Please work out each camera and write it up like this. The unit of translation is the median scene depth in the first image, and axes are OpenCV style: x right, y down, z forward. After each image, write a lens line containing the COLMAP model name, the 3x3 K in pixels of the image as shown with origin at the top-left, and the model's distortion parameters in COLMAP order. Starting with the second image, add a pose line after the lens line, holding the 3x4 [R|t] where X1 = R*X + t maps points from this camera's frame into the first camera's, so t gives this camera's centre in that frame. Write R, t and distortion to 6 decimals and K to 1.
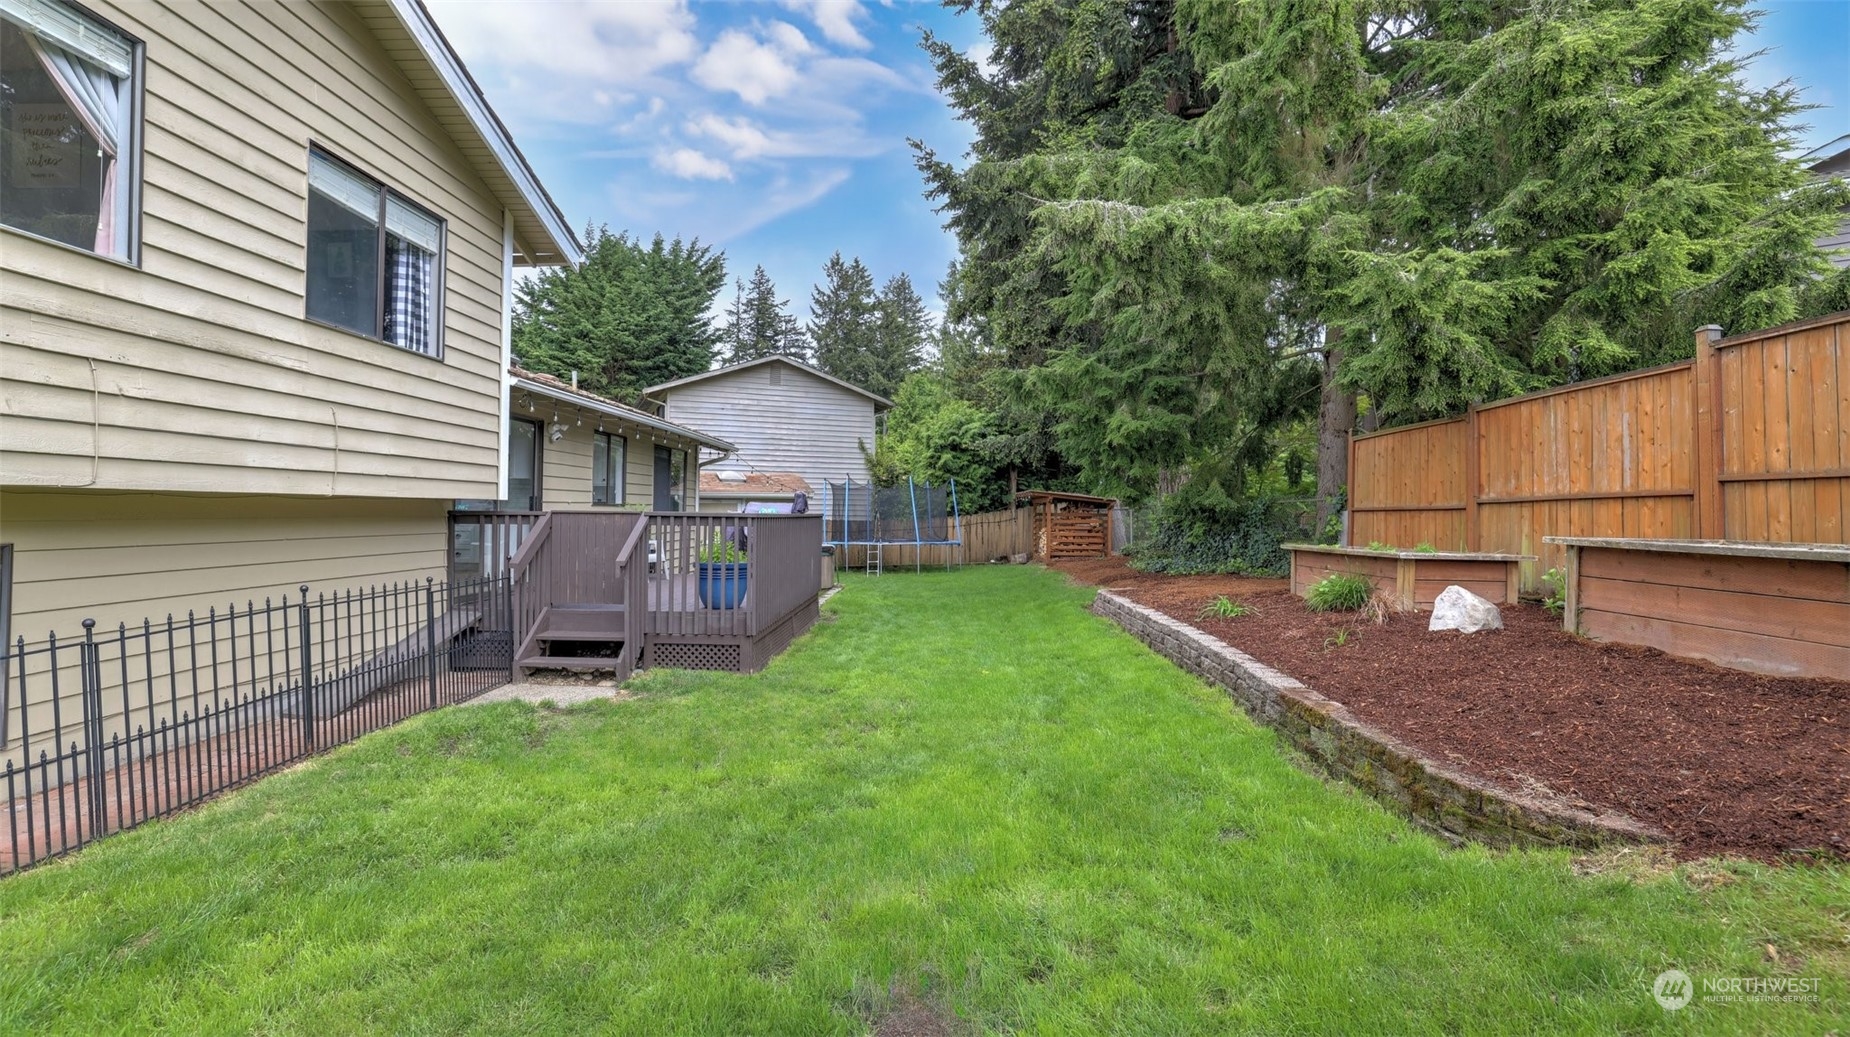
lens RADIAL K [[765.5, 0, 942.2], [0, 765.5, 504.3], [0, 0, 1]] dist [-0.007918, 0.002935]
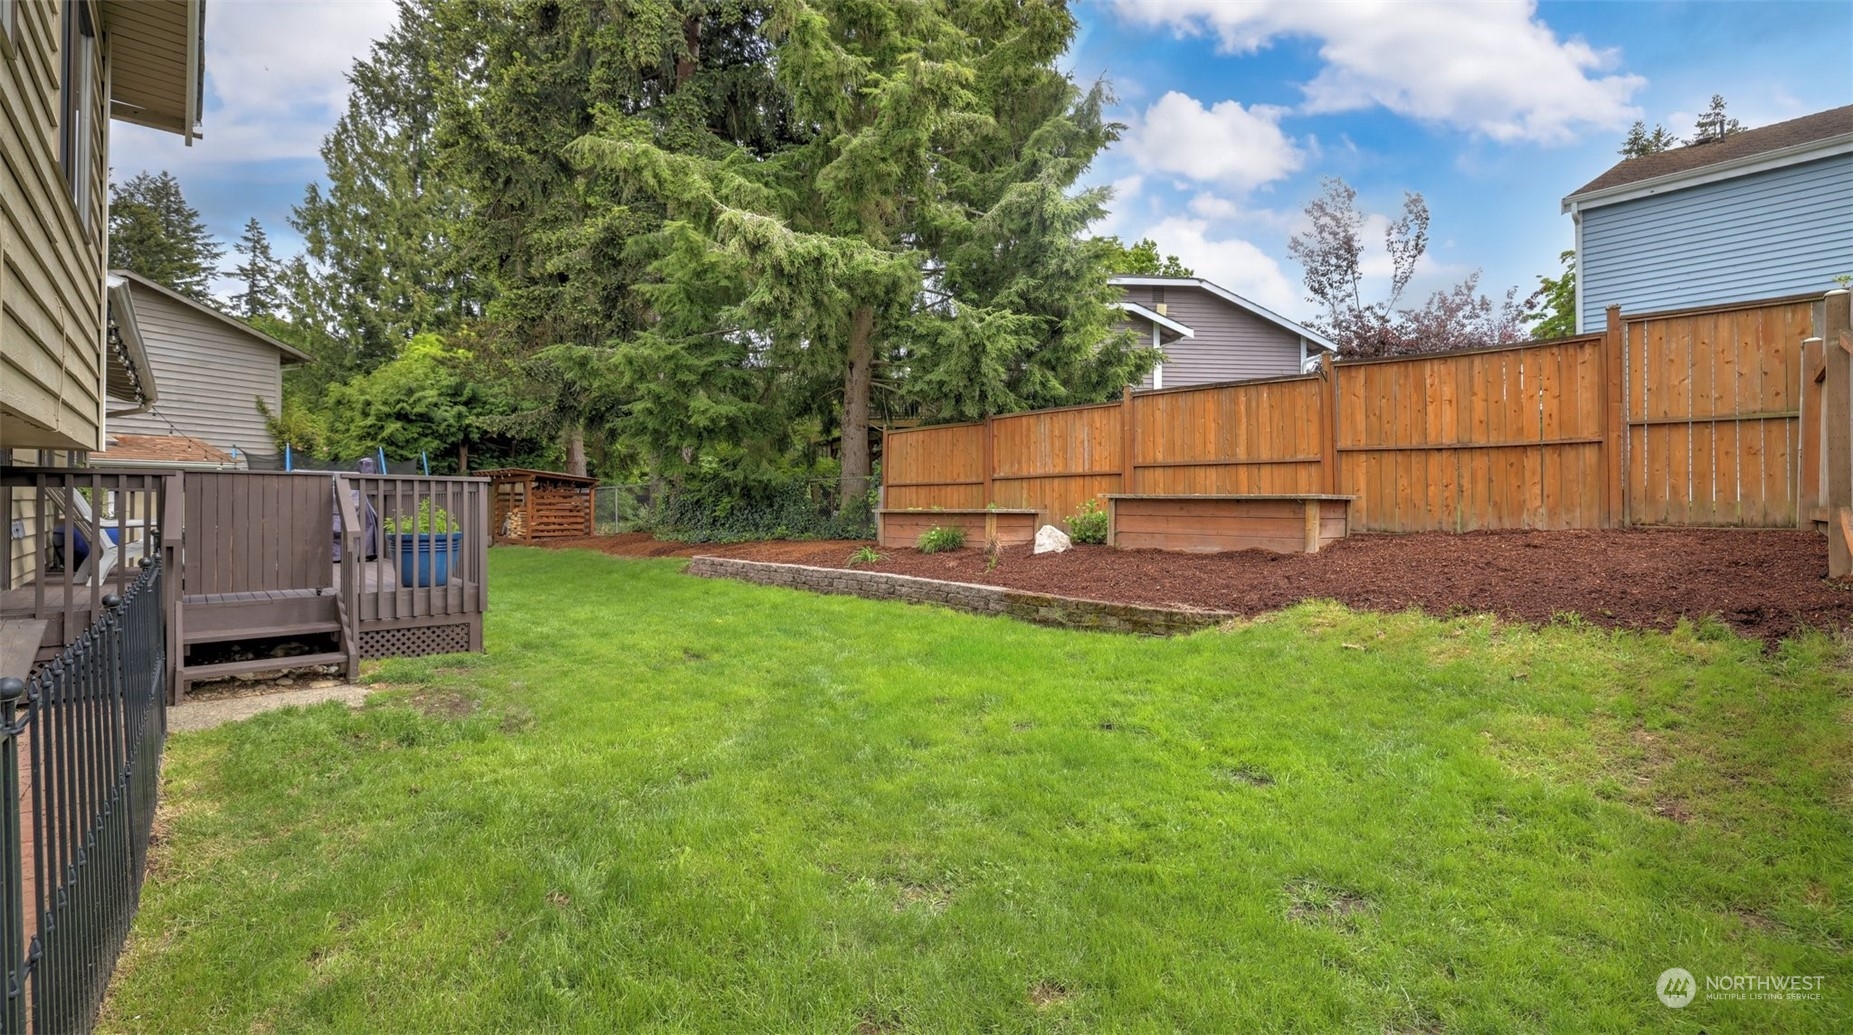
lens RADIAL K [[746.6, 0, 895.5], [0, 746.6, 509.3], [0, 0, 1]] dist [-0.017332, -0.000011]
pose [[0.740838, -0.012207, 0.671573, -0.532137], [-0.005691, 0.999685, 0.024450, 0.026708], [-0.671660, -0.021935, 0.740535, 0.011434]]
